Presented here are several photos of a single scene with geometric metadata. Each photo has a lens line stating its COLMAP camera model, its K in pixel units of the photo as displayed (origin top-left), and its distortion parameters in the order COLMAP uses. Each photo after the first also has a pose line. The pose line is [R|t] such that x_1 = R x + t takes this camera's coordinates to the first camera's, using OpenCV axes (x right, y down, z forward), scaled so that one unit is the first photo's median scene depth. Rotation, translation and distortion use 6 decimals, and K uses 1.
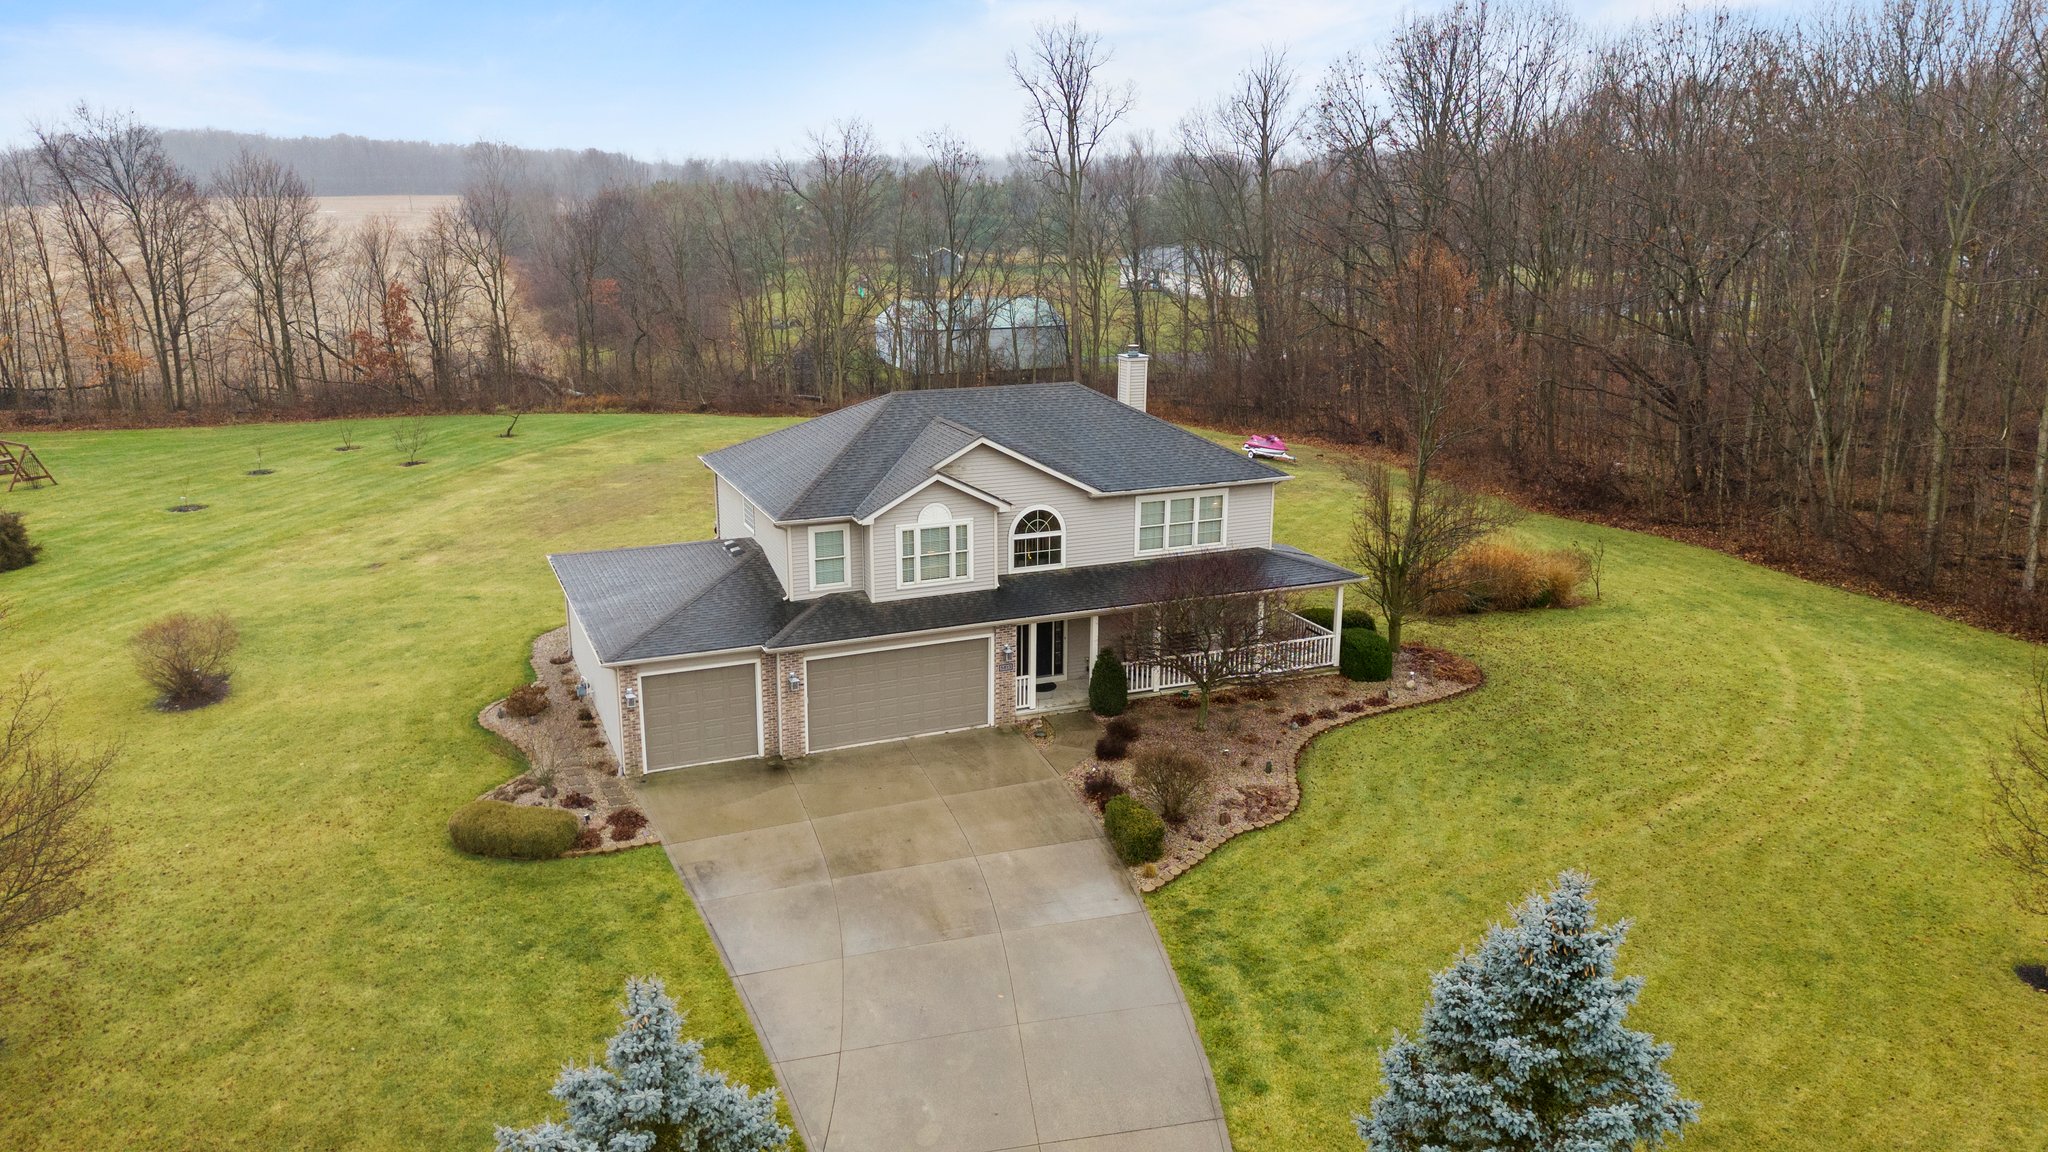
lens RADIAL K [[1506.5, 0, 1024.0], [0, 1506.5, 576.0], [0, 0, 1]] dist [0.063835, -0.060730]
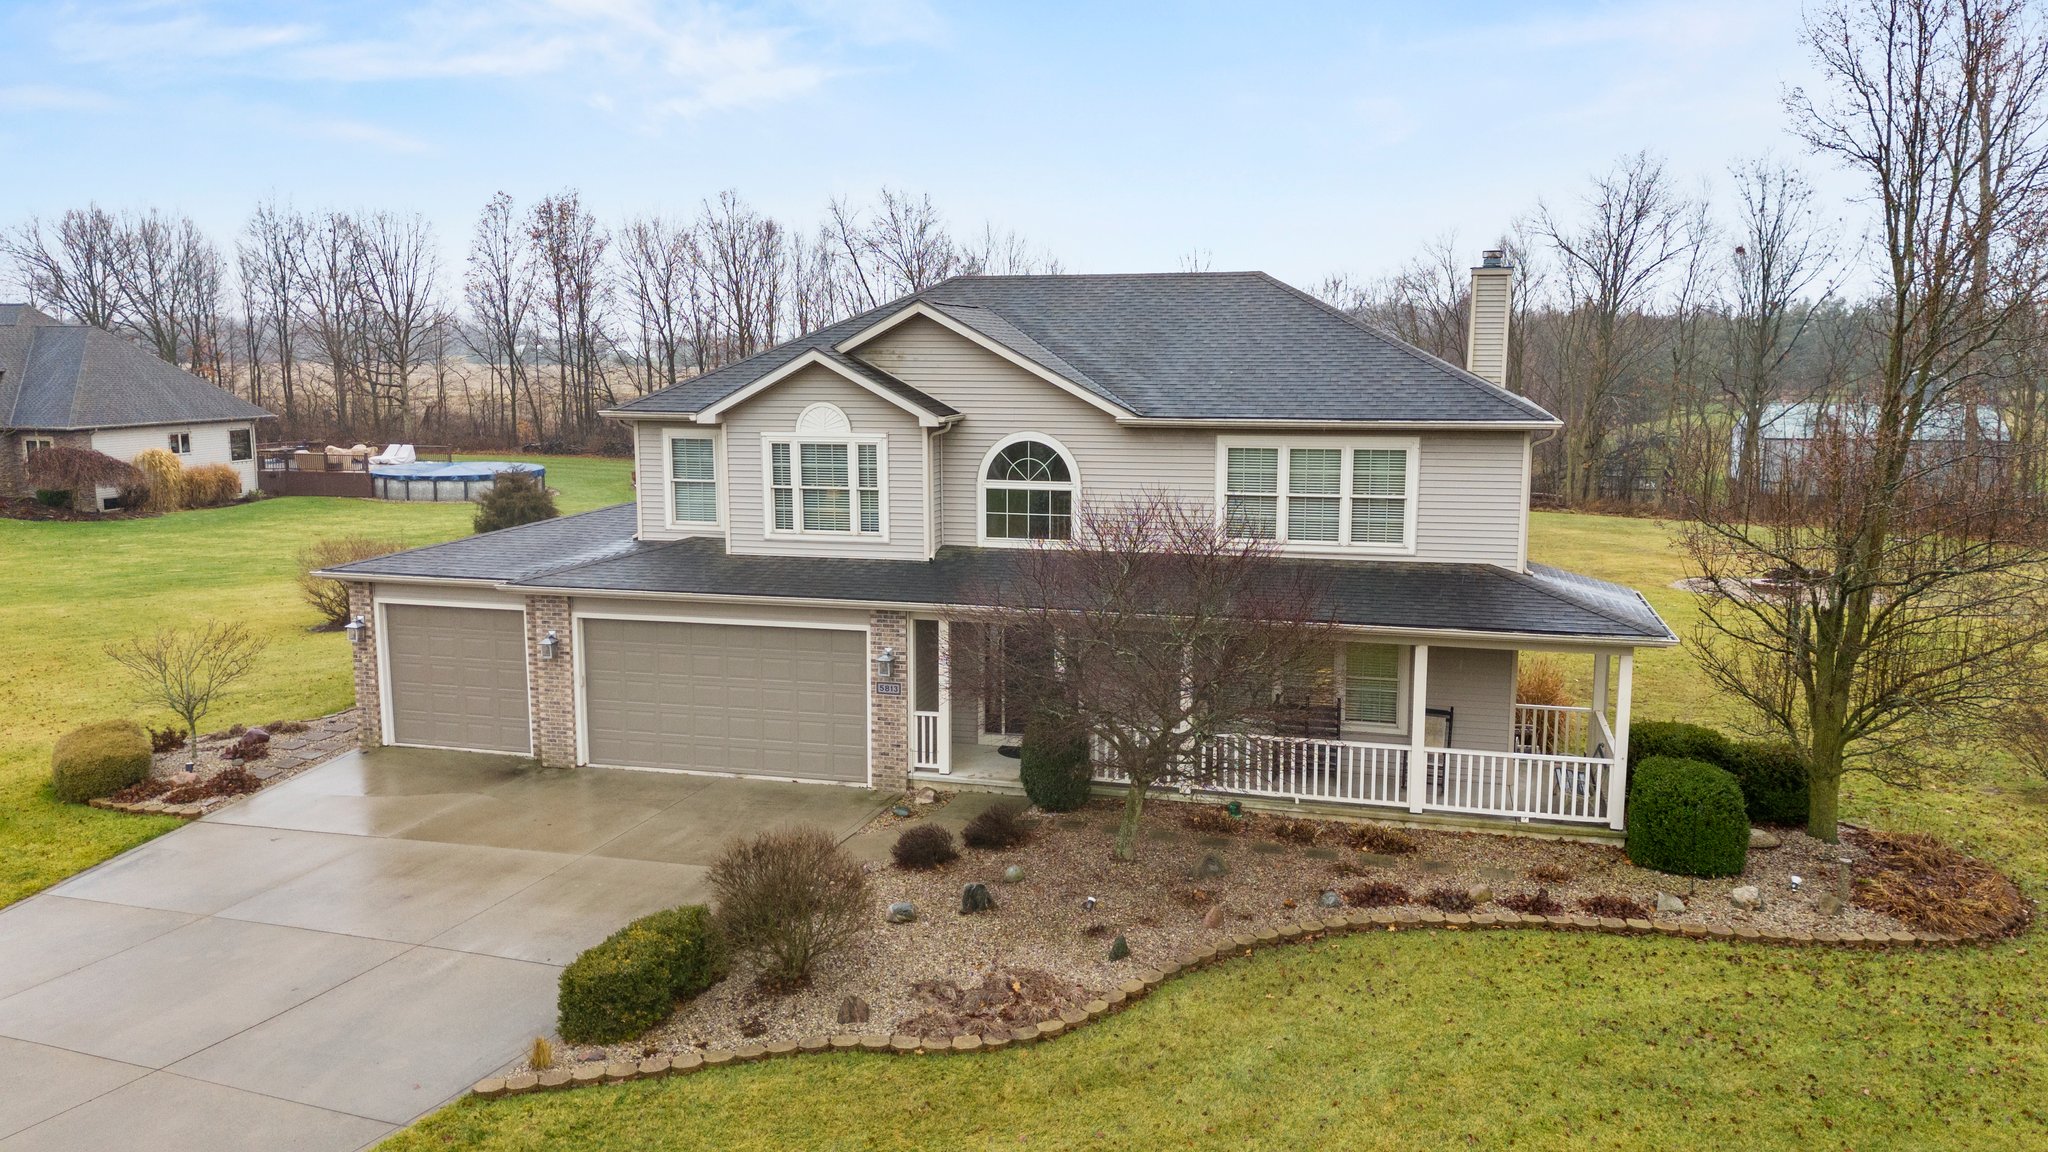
lens RADIAL K [[1506.5, 0, 1024.0], [0, 1506.5, 576.0], [0, 0, 1]] dist [0.063835, -0.060730]
pose [[0.785930, 0.088872, -0.611895, 0.377724], [-0.159906, 0.985164, -0.062302, 0.045200], [0.597280, 0.146810, 0.788482, 0.559886]]
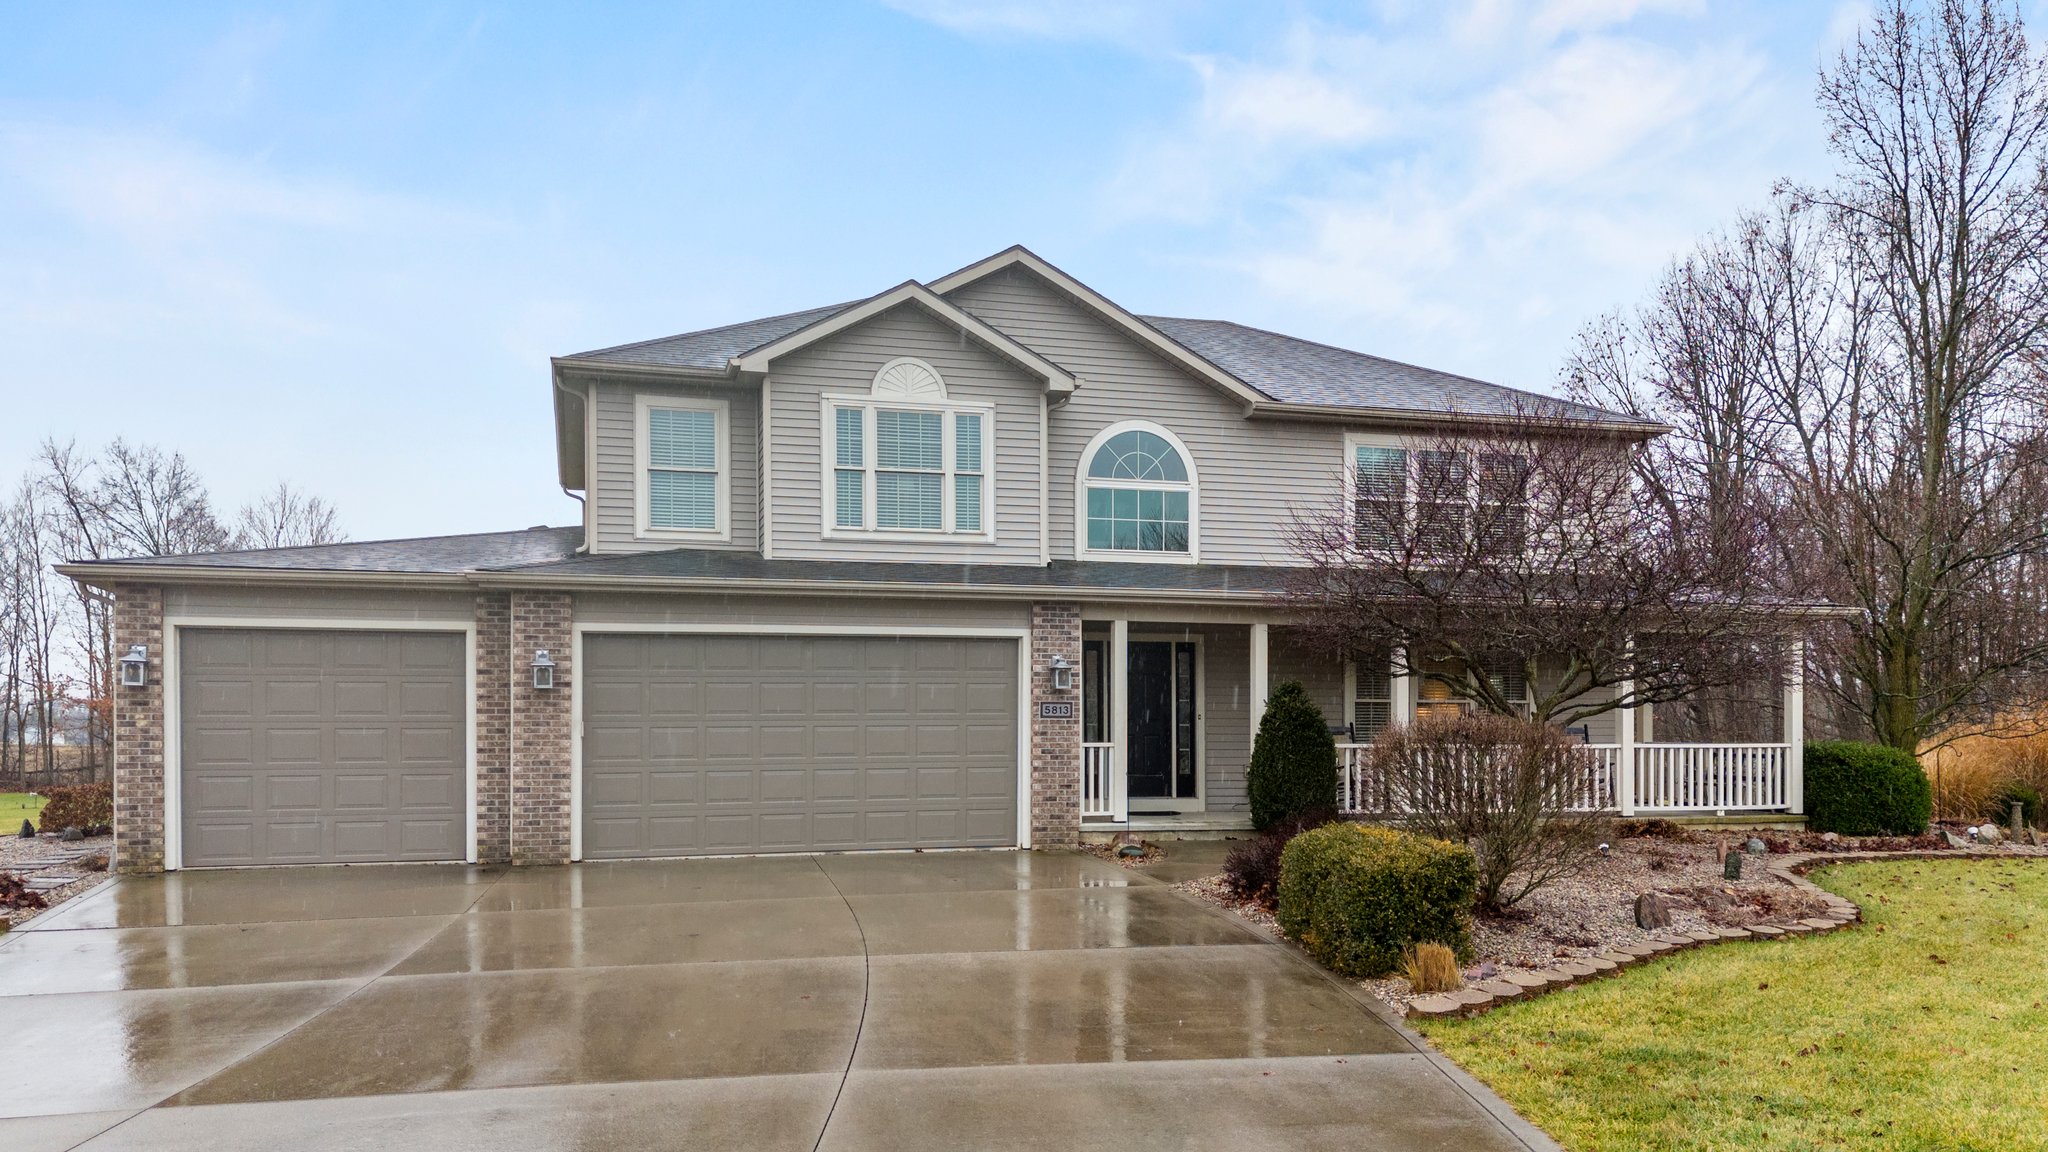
lens RADIAL K [[1559.7, 0, 1014.6], [0, 1559.7, 725.7], [0, 0, 1]] dist [0.053583, -0.084788]
pose [[0.991902, -0.004579, -0.126922, 0.033708], [-0.029694, 0.963293, -0.266806, 0.186118], [0.123485, 0.268415, 0.955356, 0.554620]]
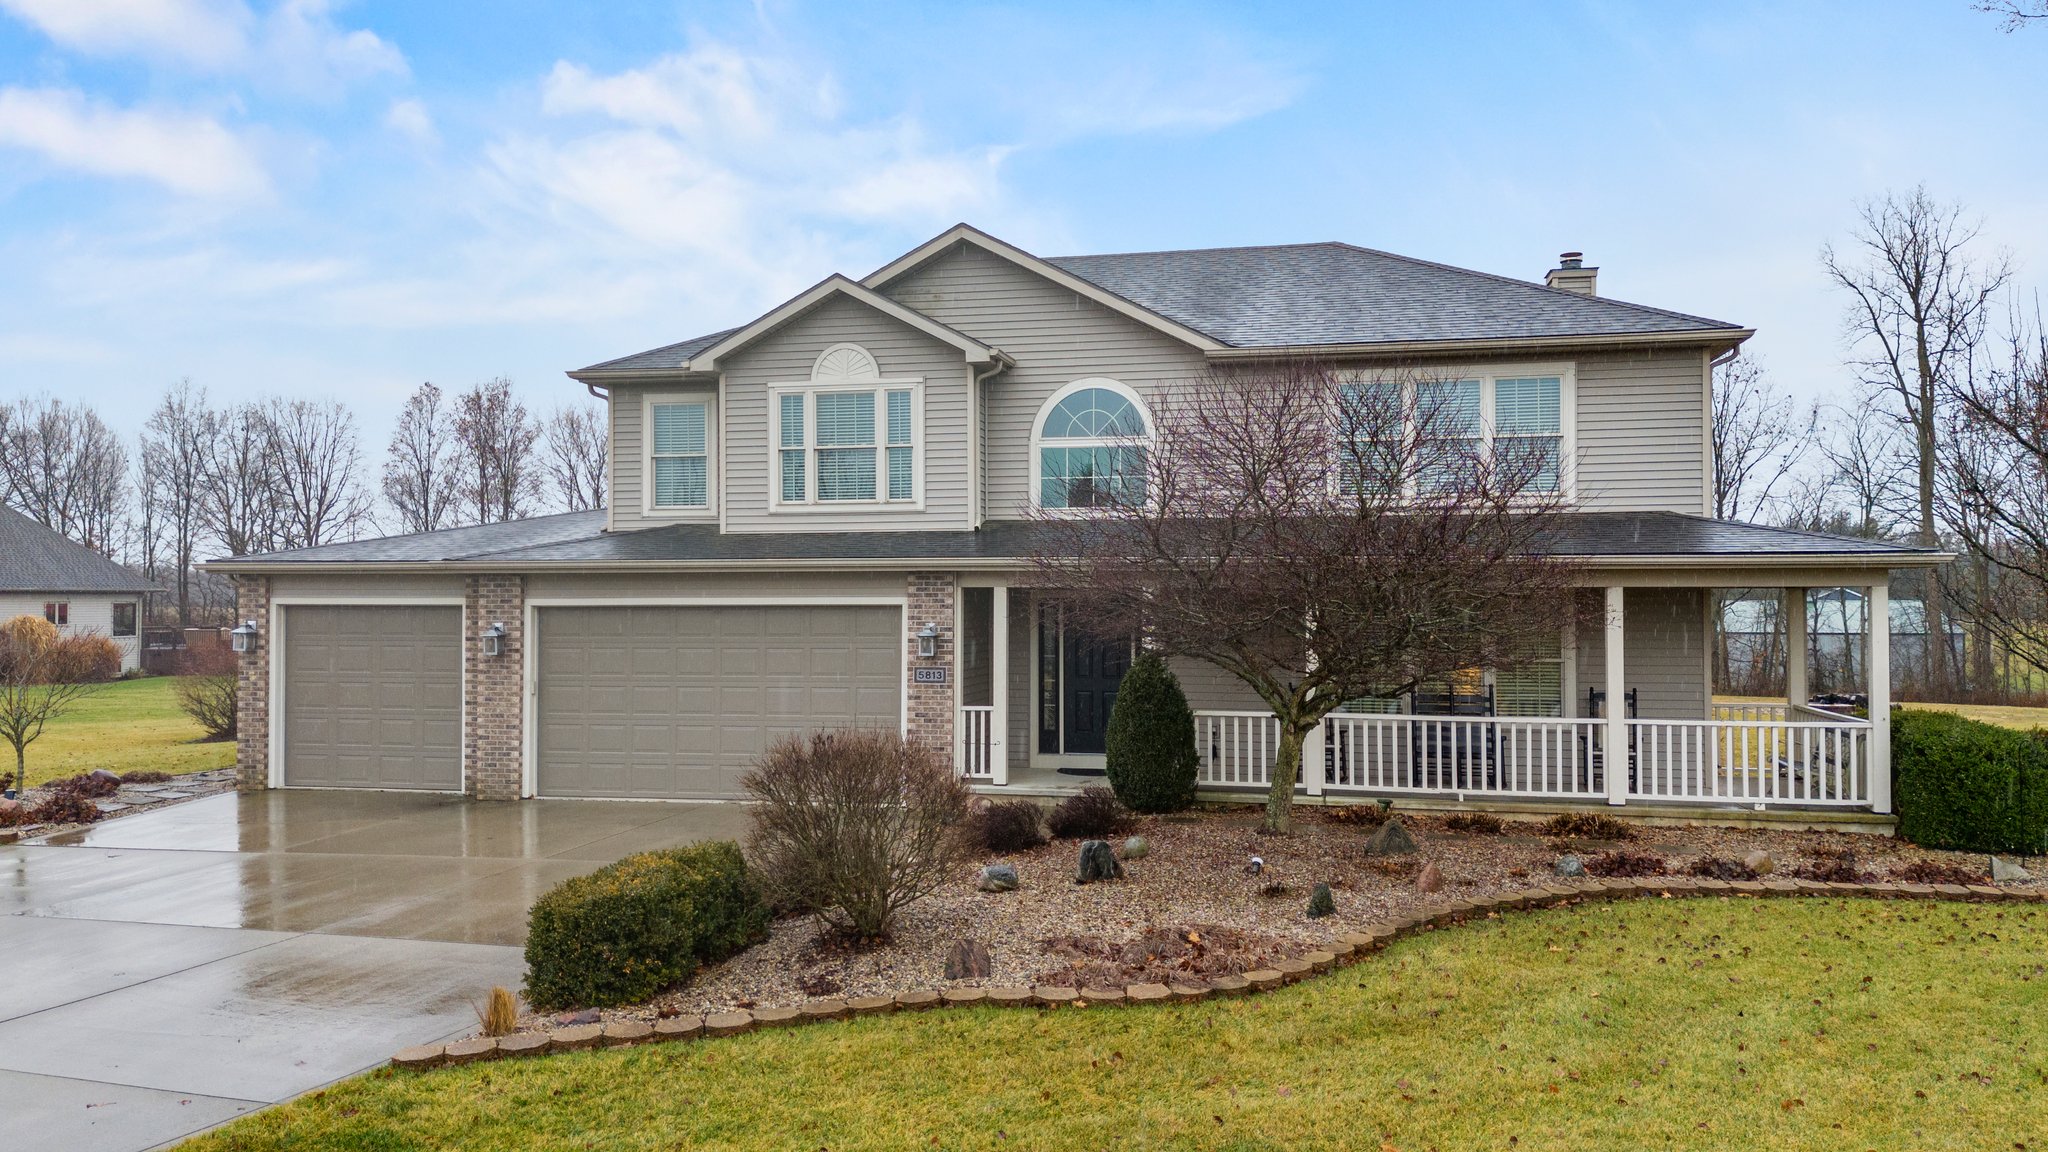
lens RADIAL K [[1506.5, 0, 1024.0], [0, 1506.5, 576.0], [0, 0, 1]] dist [0.063835, -0.060730]
pose [[0.819224, -0.012408, -0.573340, 0.274377], [-0.148562, 0.961045, -0.233072, 0.133634], [0.553897, 0.276114, 0.785467, 0.637585]]
